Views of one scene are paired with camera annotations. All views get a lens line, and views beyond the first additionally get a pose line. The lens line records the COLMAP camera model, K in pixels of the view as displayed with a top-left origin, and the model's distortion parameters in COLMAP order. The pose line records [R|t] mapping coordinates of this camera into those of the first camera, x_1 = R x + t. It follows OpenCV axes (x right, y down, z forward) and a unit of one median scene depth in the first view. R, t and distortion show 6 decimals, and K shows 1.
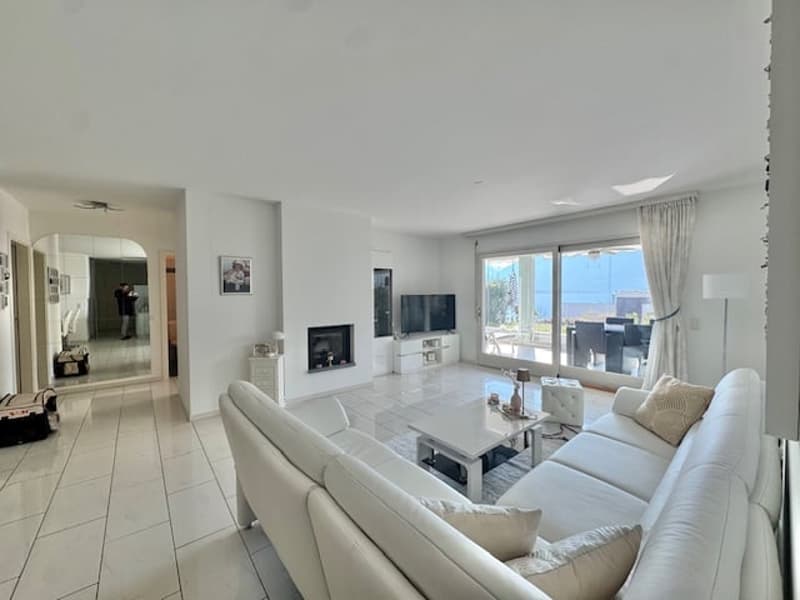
lens RADIAL K [[316.2, 0, 400.6], [0, 316.2, 301.3], [0, 0, 1]] dist [0.000158, 0.000004]
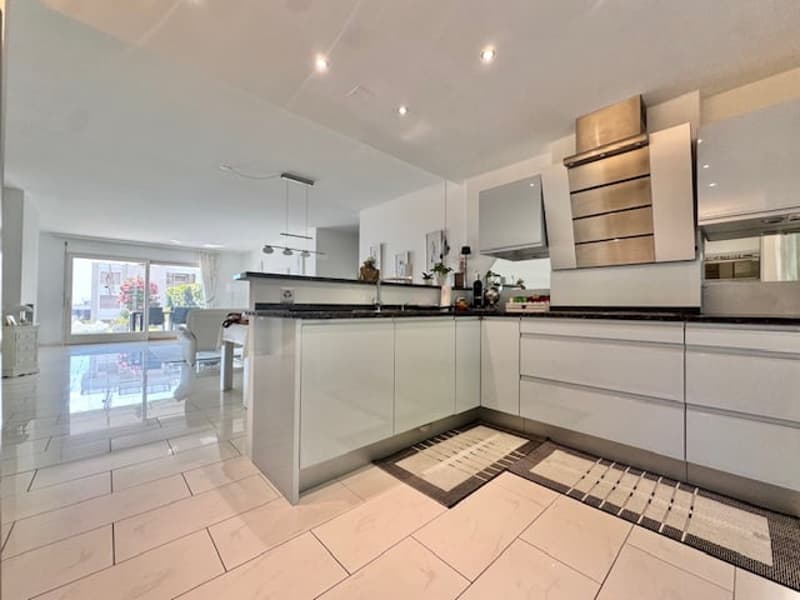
lens RADIAL K [[316.2, 0, 399.8], [0, 316.2, 301.1], [0, 0, 1]] dist [0.000158, 0.000004]
pose [[-0.040710, 0.019093, 0.998989, -1.011801], [0.018857, 0.999654, -0.018337, 0.082063], [-0.998993, 0.018091, -0.041056, -0.215584]]
